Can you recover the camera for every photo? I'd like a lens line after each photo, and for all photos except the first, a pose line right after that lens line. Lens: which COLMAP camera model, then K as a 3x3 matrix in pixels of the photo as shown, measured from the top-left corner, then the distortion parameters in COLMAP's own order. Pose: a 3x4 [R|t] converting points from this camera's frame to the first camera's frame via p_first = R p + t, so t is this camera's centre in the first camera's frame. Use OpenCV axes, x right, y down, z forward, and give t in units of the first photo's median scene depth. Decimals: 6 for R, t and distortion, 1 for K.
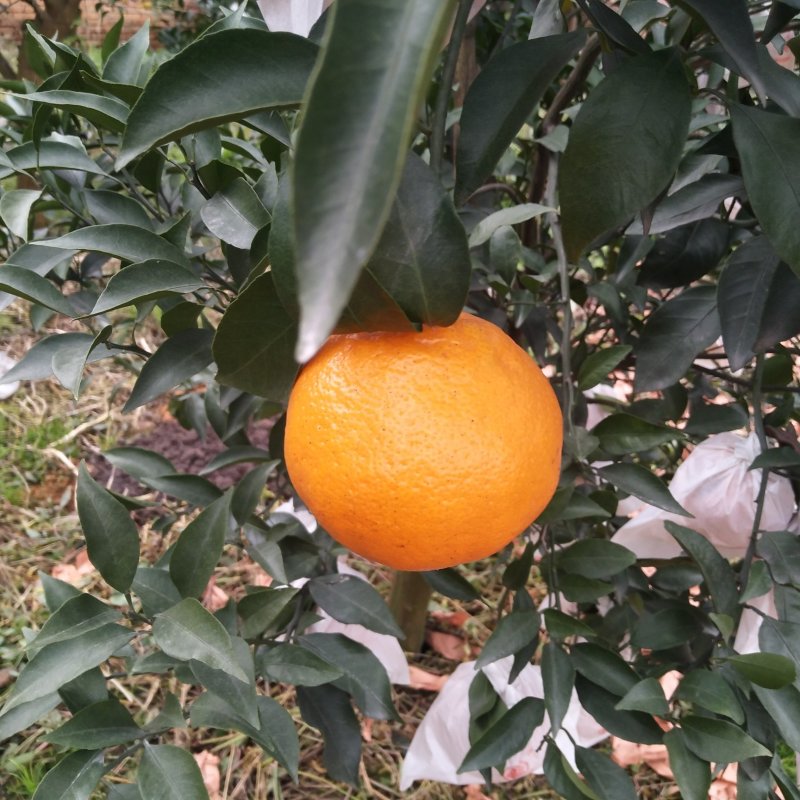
lens RADIAL K [[896.7, 0, 399.8], [0, 896.7, 400.9], [0, 0, 1]] dist [-0.000368, 0.000000]
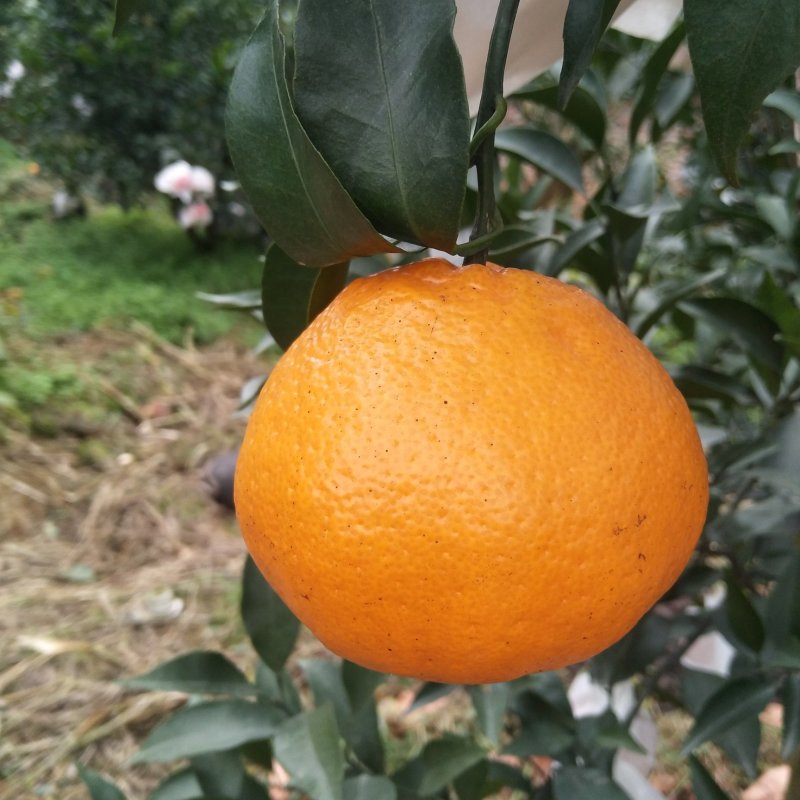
lens RADIAL K [[896.7, 0, 400.7], [0, 896.7, 398.7], [0, 0, 1]] dist [-0.000368, 0.000000]
pose [[0.839581, 0.136703, -0.525753, 0.356303], [-0.248353, 0.957347, -0.147674, 0.110972], [0.483141, 0.254557, 0.837721, 0.509466]]
